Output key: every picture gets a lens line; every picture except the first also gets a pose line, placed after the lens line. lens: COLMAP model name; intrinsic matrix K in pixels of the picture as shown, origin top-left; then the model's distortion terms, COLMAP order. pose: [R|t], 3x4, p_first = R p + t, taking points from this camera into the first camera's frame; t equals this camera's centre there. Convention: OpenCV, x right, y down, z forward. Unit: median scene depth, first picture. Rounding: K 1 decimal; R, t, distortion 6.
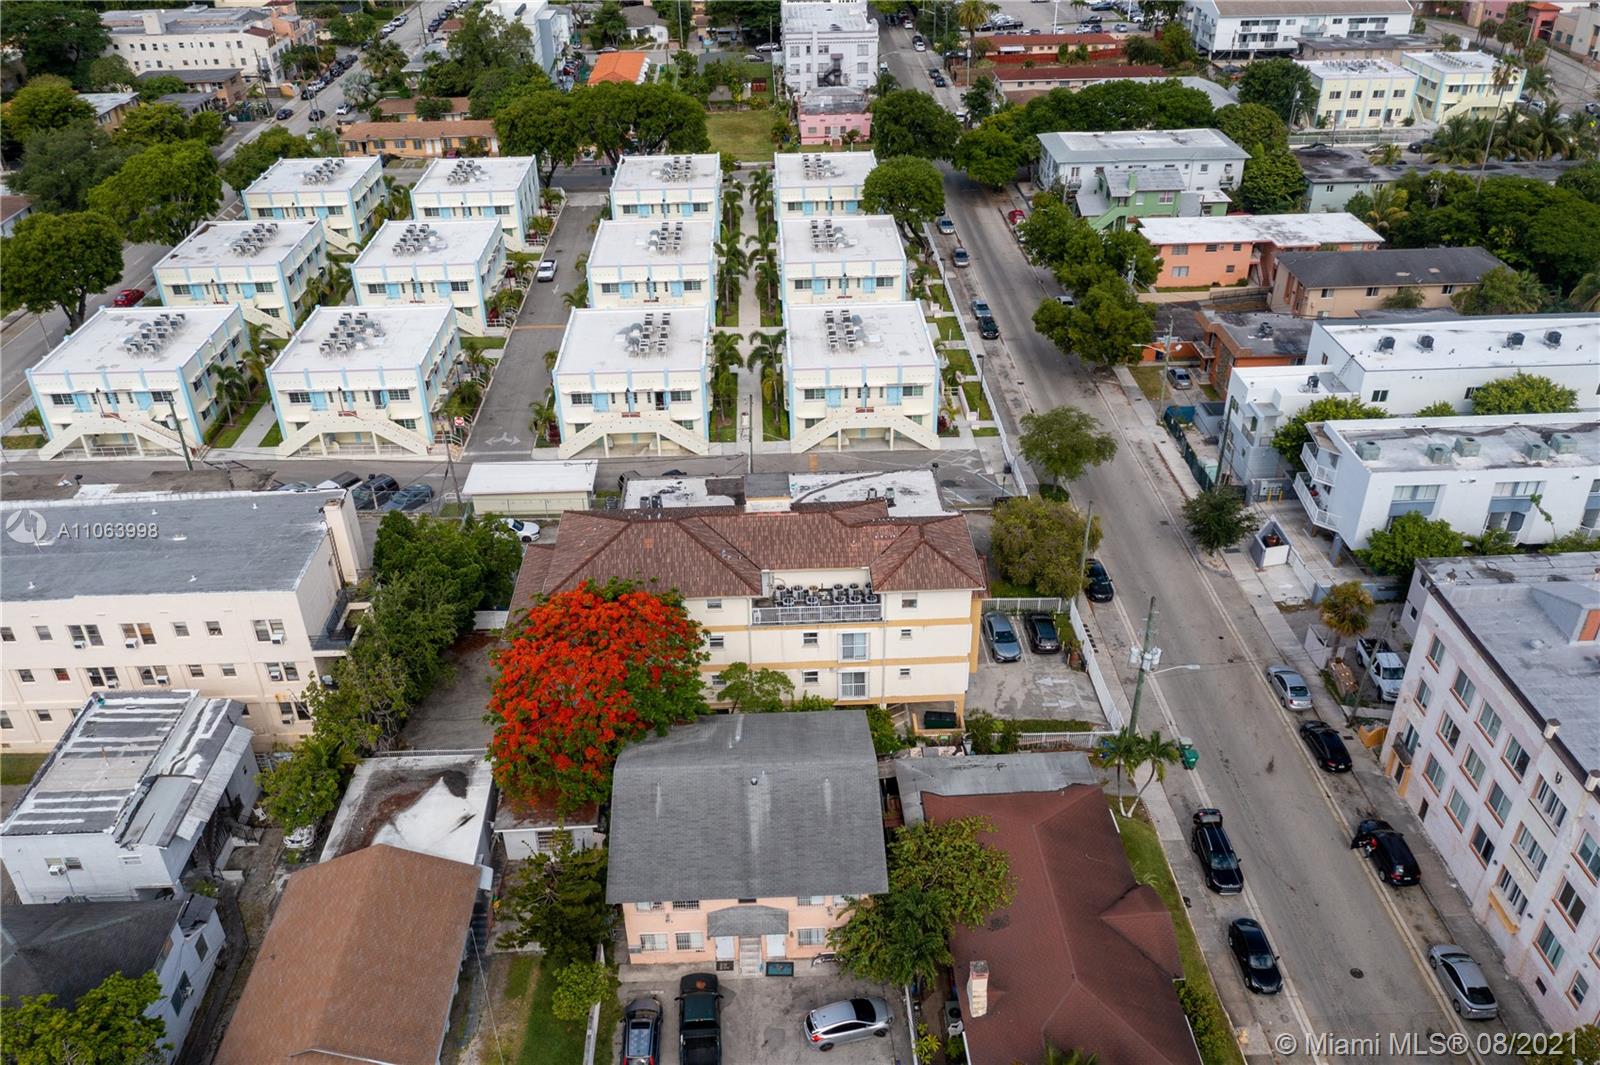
lens RADIAL K [[1261.3, 0, 799.7], [0, 1261.3, 535.2], [0, 0, 1]] dist [-0.015222, 0.003169]
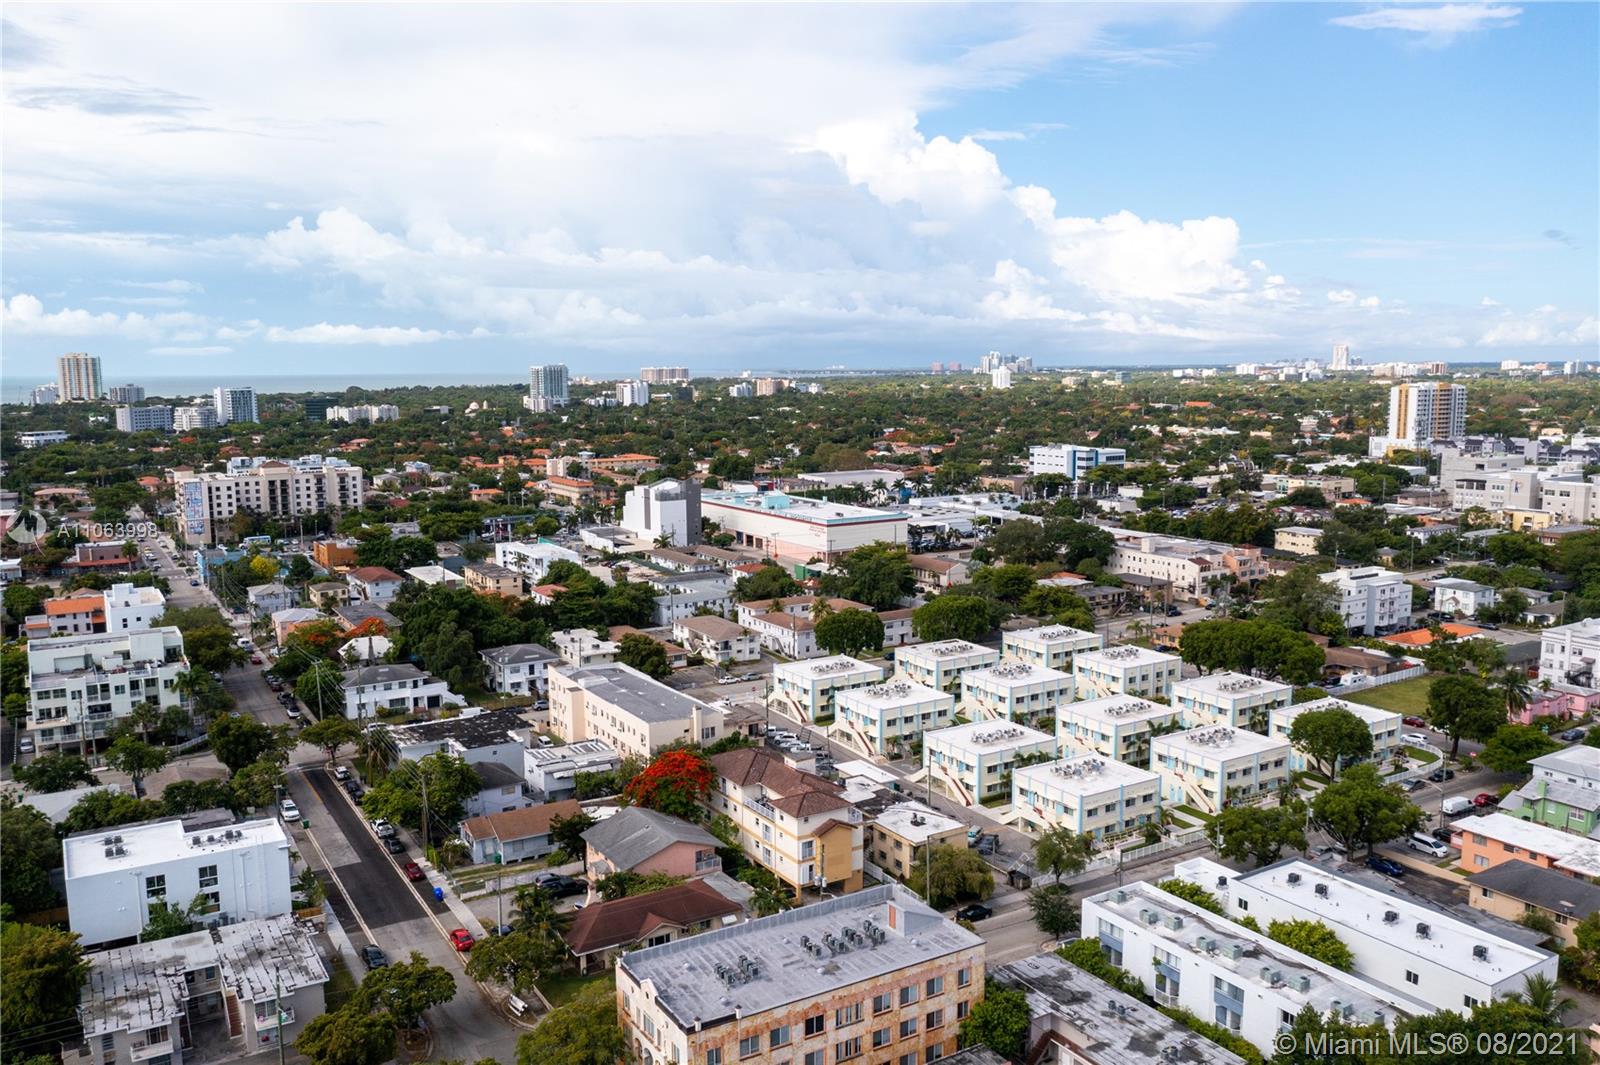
lens RADIAL K [[1255.5, 0, 796.1], [0, 1255.5, 532.2], [0, 0, 1]] dist [-0.015398, -0.003525]
pose [[0.489845, 0.125004, -0.862801, 0.906304], [-0.458939, 0.878412, -0.133291, -0.045810], [0.741233, 0.461265, 0.487655, -0.081951]]
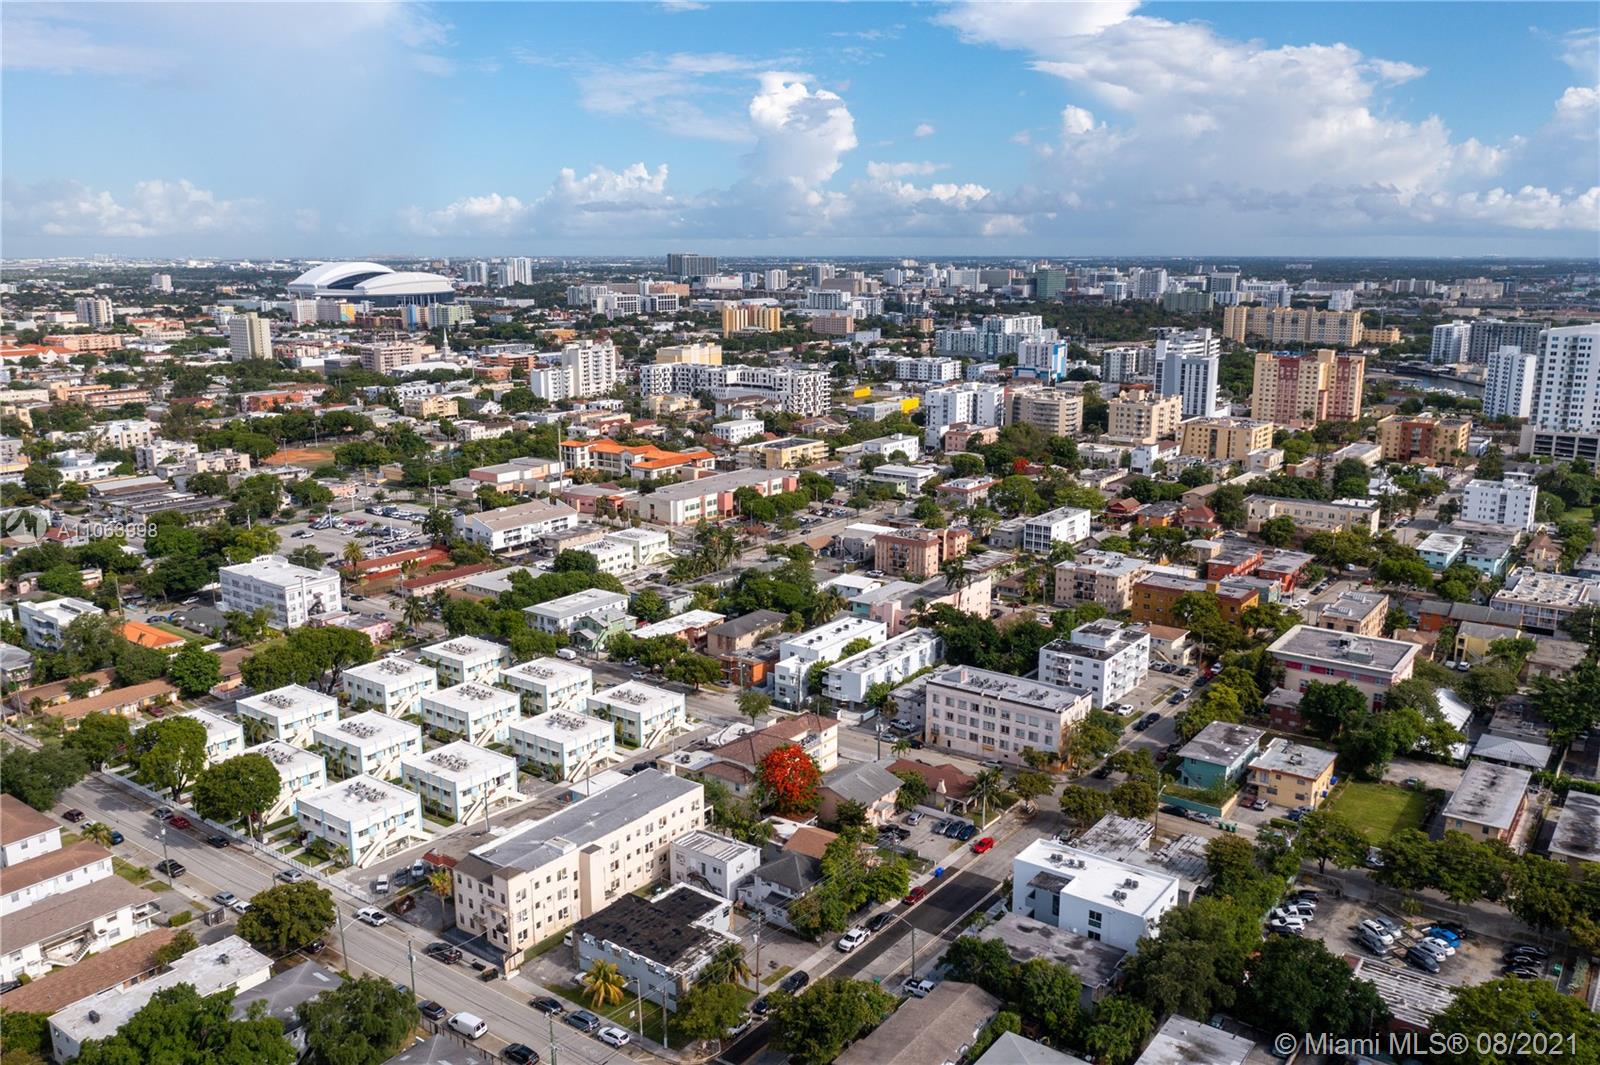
lens RADIAL K [[1257.4, 0, 802.7], [0, 1257.4, 532.9], [0, 0, 1]] dist [-0.017013, -0.003187]
pose [[0.618857, -0.152881, 0.770483, -1.166421], [0.405137, 0.902468, -0.146339, 0.018200], [-0.672963, 0.402714, 0.620437, -0.558149]]
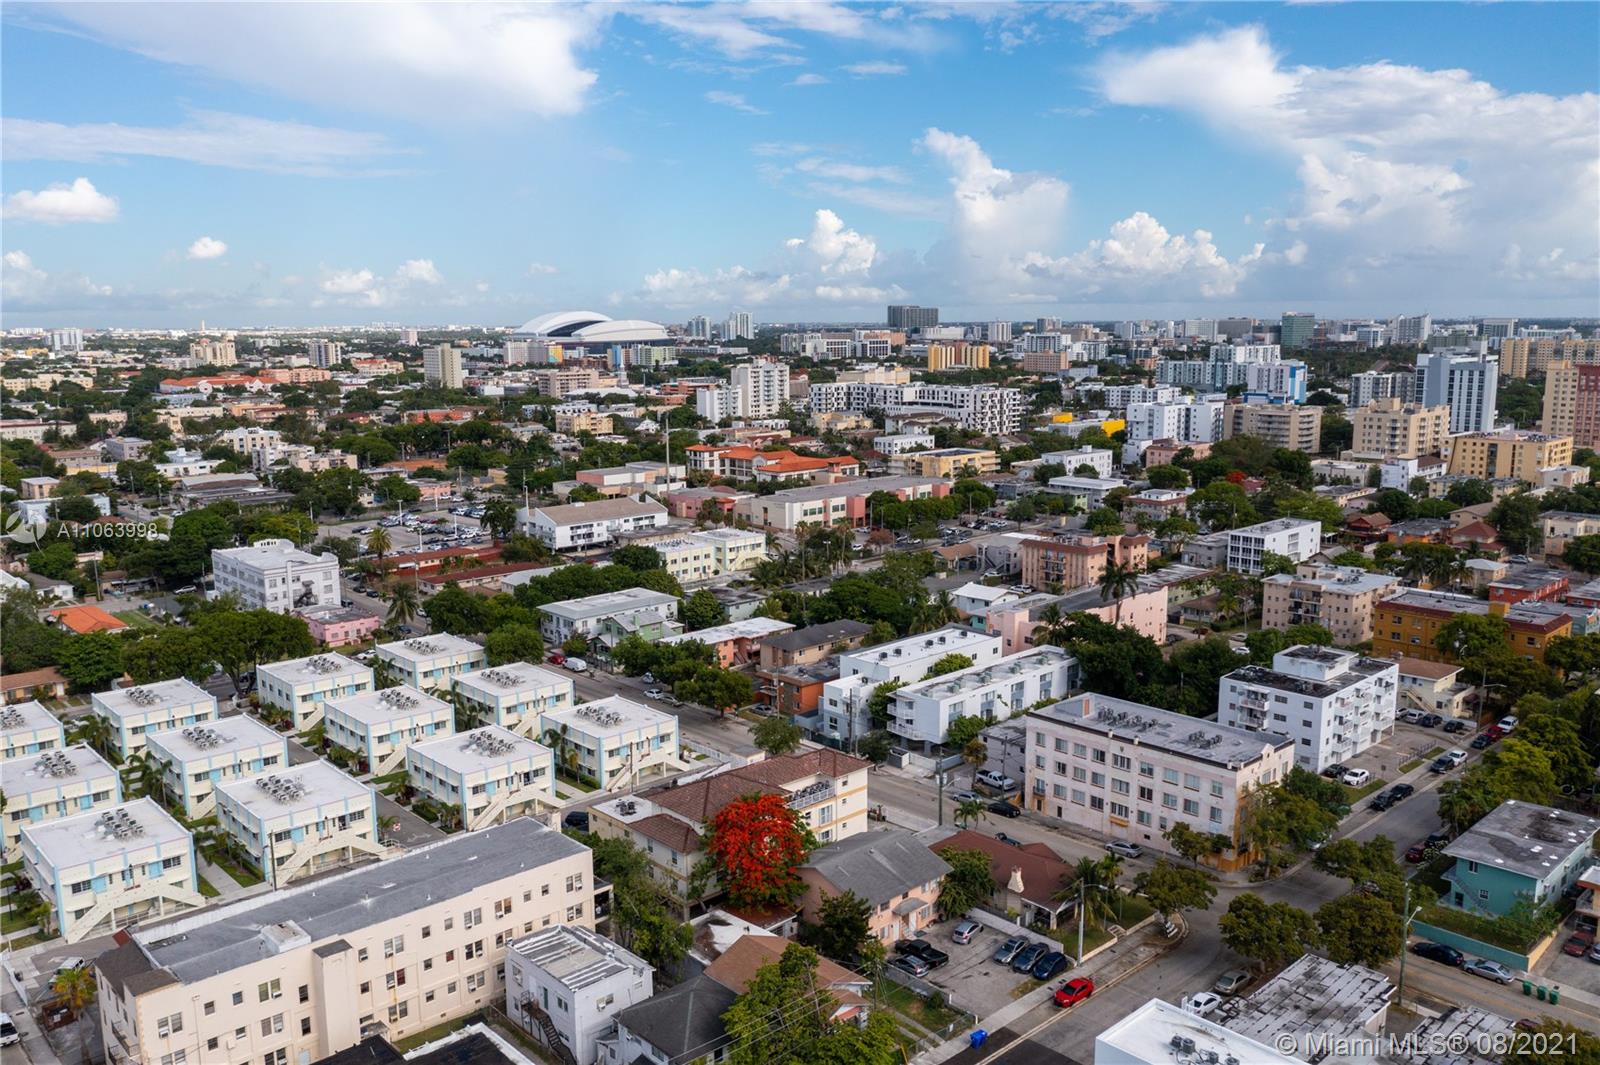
lens RADIAL K [[1259.5, 0, 802.4], [0, 1259.5, 533.5], [0, 0, 1]] dist [-0.018818, 0.000636]
pose [[0.751734, -0.097198, 0.652264, -0.619103], [0.342969, 0.902418, -0.260795, 0.098489], [-0.563266, 0.419755, 0.711714, -0.264464]]
